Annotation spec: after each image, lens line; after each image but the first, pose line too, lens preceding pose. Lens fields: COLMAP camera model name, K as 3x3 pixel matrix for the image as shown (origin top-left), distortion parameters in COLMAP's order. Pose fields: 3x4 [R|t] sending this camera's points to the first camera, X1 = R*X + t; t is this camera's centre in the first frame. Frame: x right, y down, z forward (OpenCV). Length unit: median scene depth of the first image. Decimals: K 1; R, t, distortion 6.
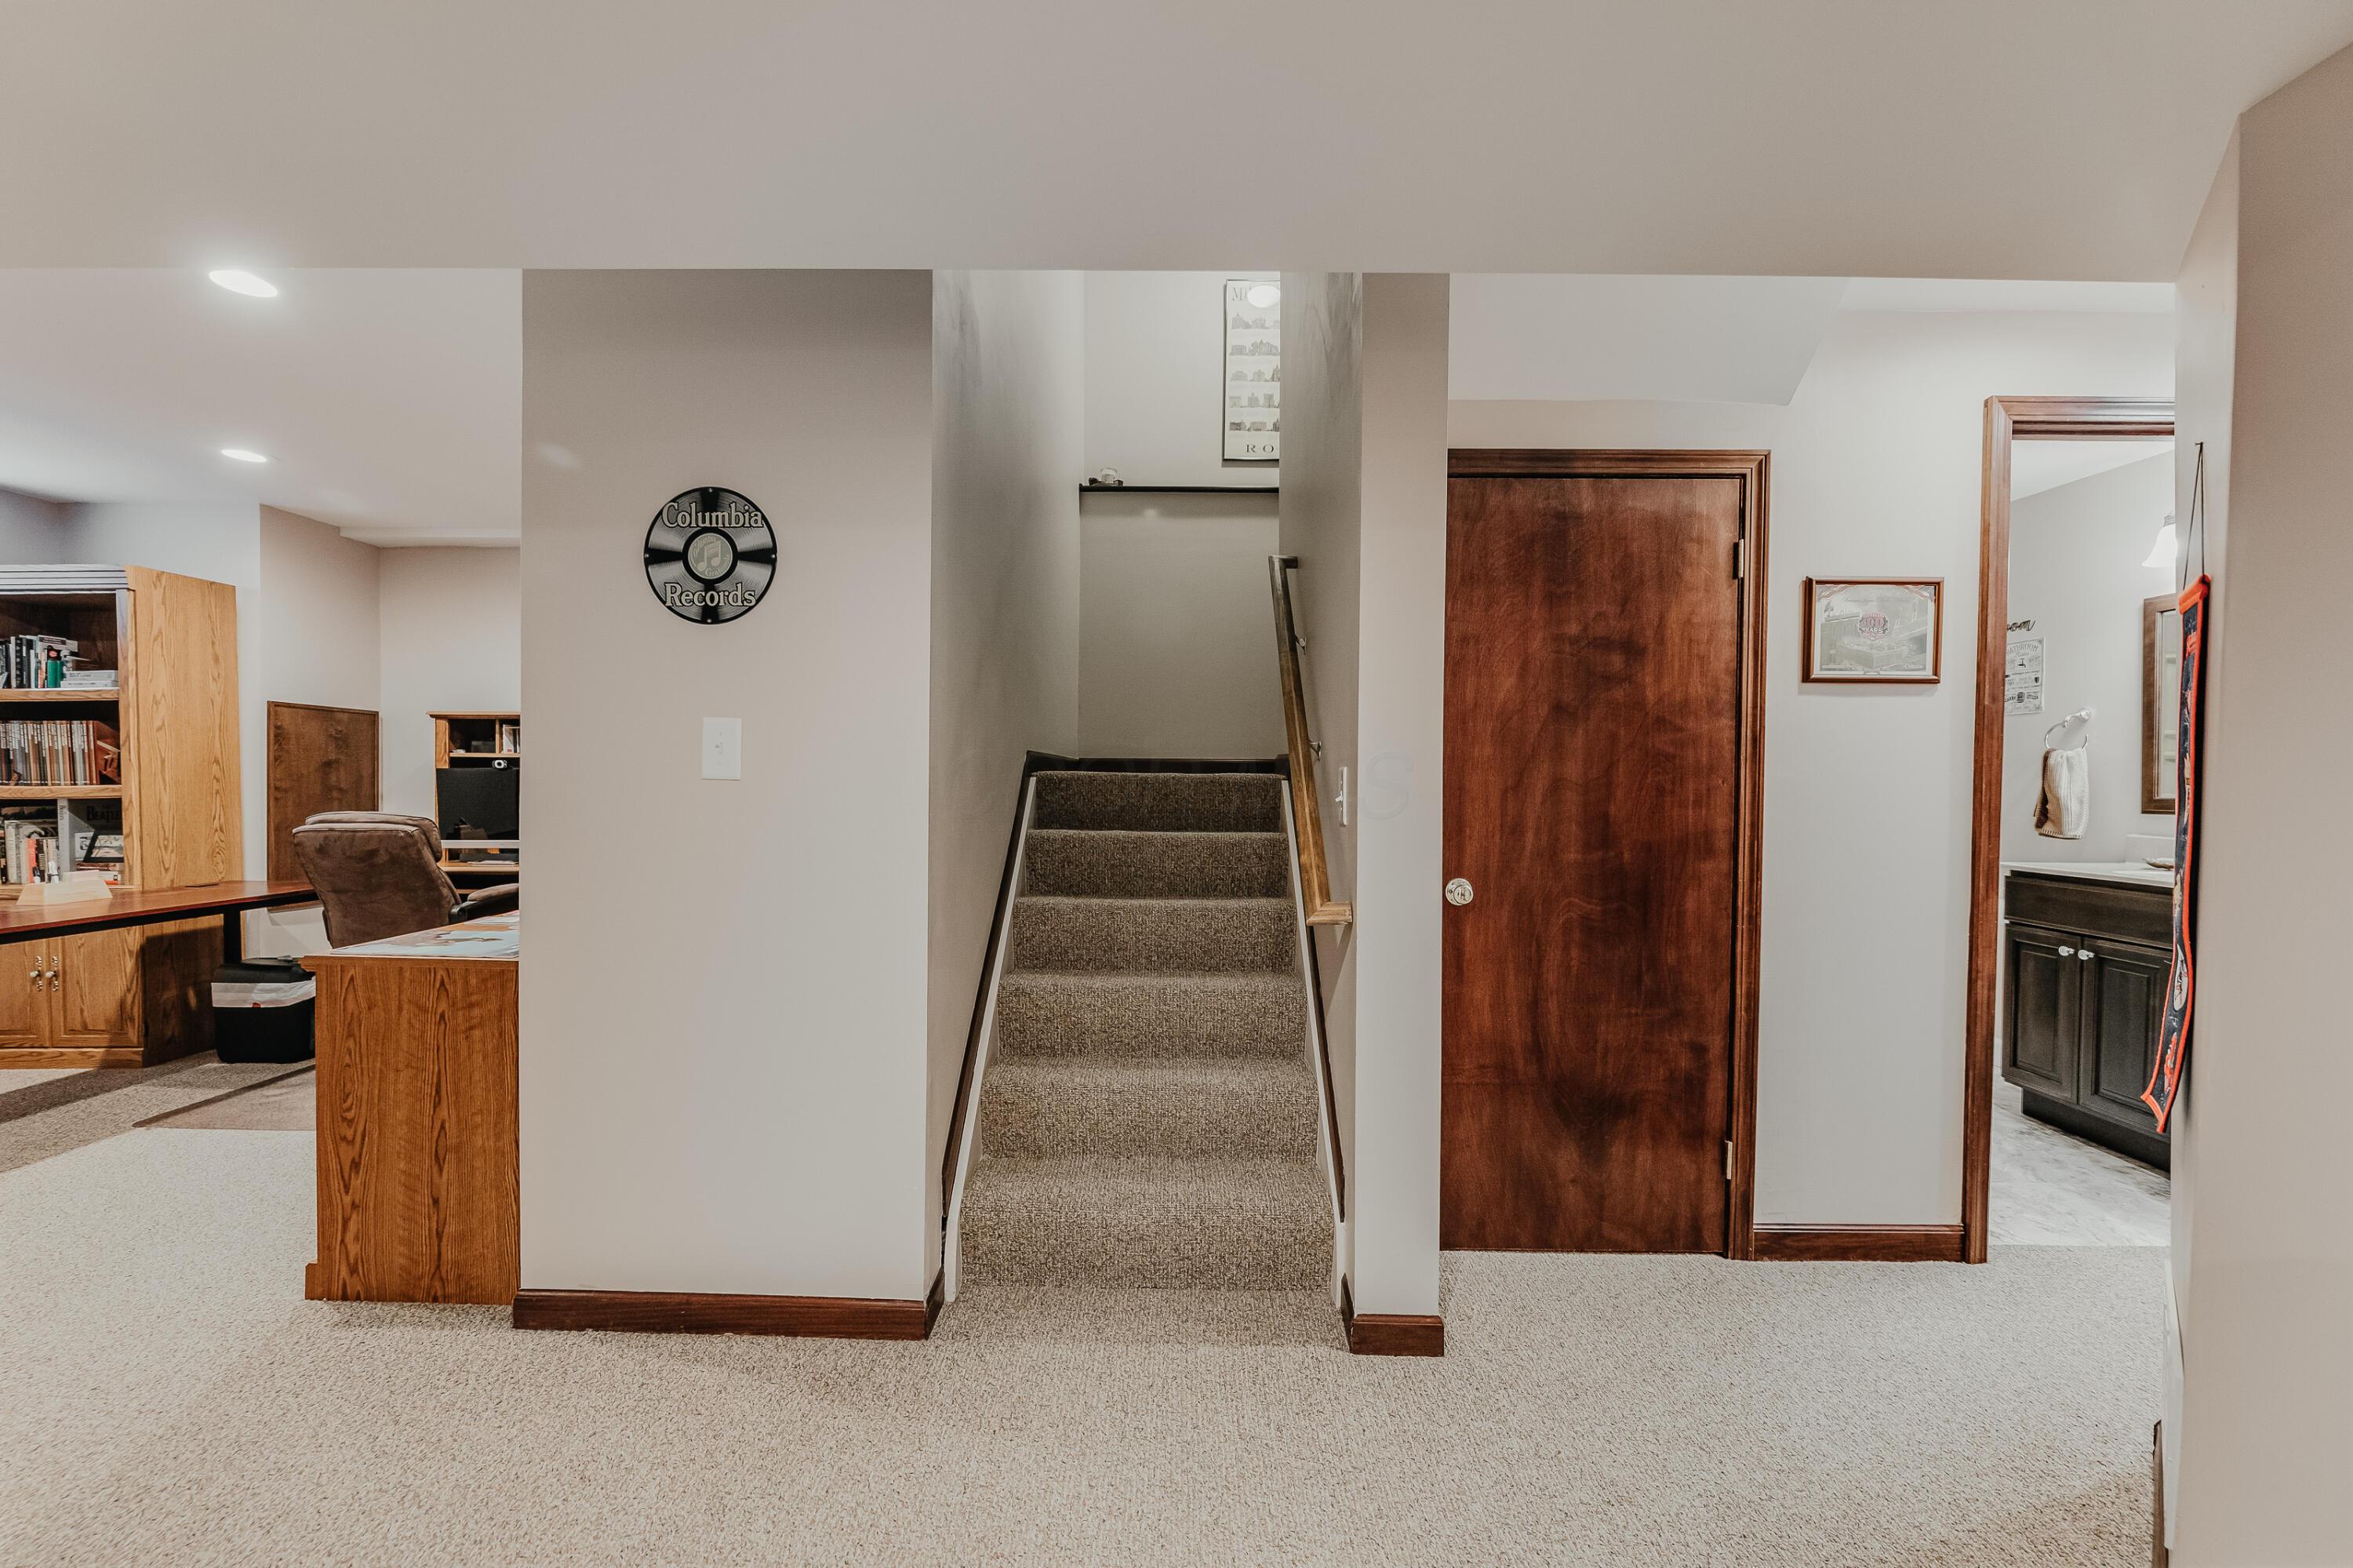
lens RADIAL K [[749.7, 0, 1181.2], [0, 749.7, 778.5], [0, 0, 1]] dist [-0.006774, -0.000029]
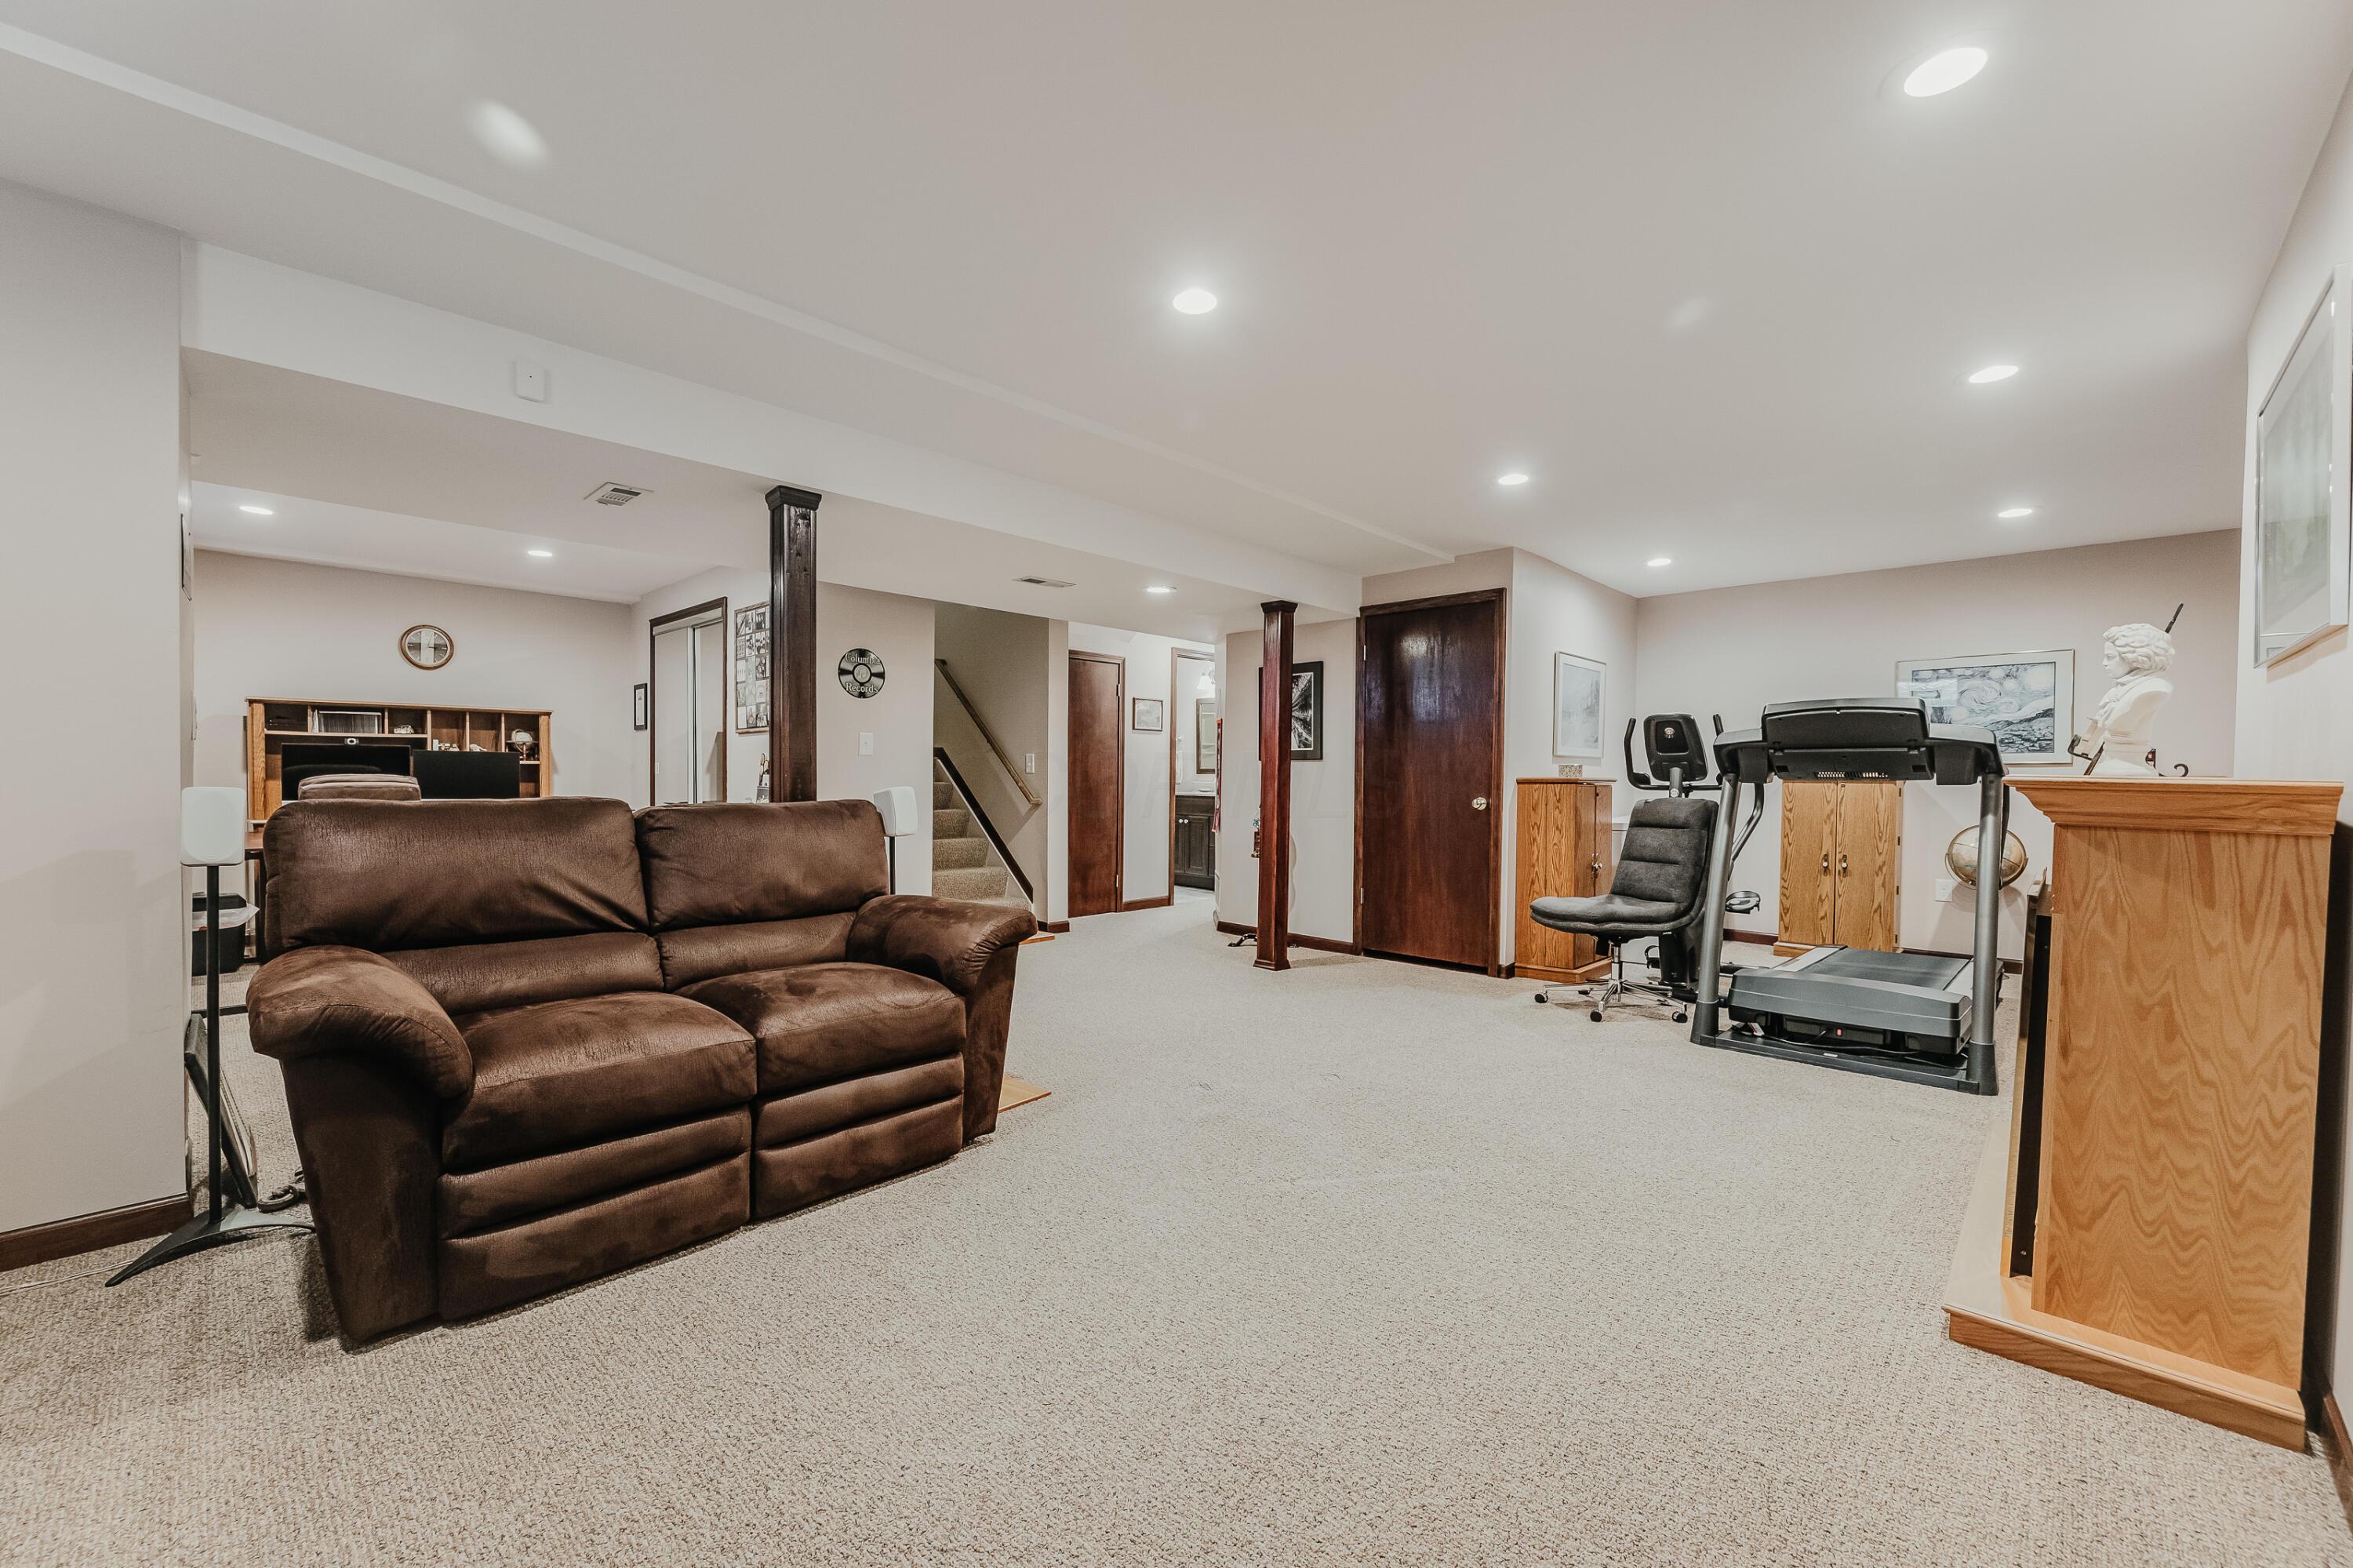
lens RADIAL K [[942.1, 0, 1165.5], [0, 942.1, 792.5], [0, 0, 1]] dist [-0.002072, -0.000181]
pose [[0.675697, -0.015331, 0.737020, -2.065949], [0.007080, 0.999873, 0.014307, 0.084699], [-0.737145, -0.004449, 0.675720, -1.845991]]
